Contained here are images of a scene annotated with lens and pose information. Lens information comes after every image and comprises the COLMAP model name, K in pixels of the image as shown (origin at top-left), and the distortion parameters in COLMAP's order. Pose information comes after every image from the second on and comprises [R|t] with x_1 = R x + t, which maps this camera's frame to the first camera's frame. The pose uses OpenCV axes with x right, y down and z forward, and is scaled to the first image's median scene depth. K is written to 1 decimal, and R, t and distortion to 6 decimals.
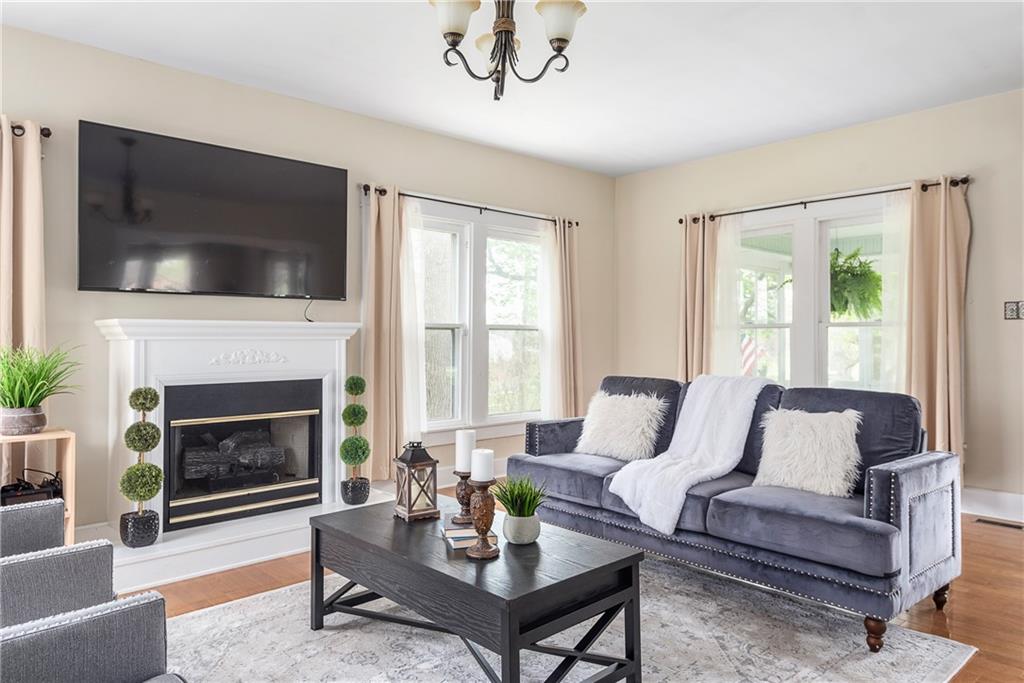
lens RADIAL K [[680.5, 0, 499.9], [0, 680.5, 341.3], [0, 0, 1]] dist [0.005779, 0.001977]
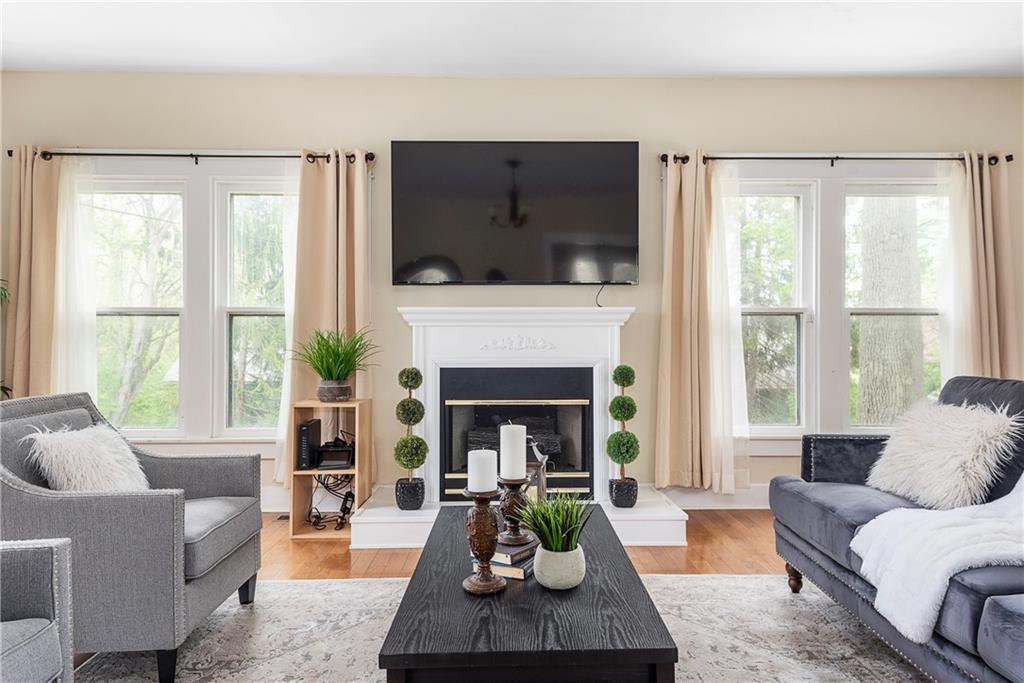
lens RADIAL K [[660.3, 0, 514.6], [0, 660.3, 337.5], [0, 0, 1]] dist [0.050326, -0.058373]
pose [[0.750372, -0.000085, -0.661016, 0.263131], [-0.003176, 0.999988, -0.003733, 0.017491], [0.661009, 0.004901, 0.750362, 0.240396]]
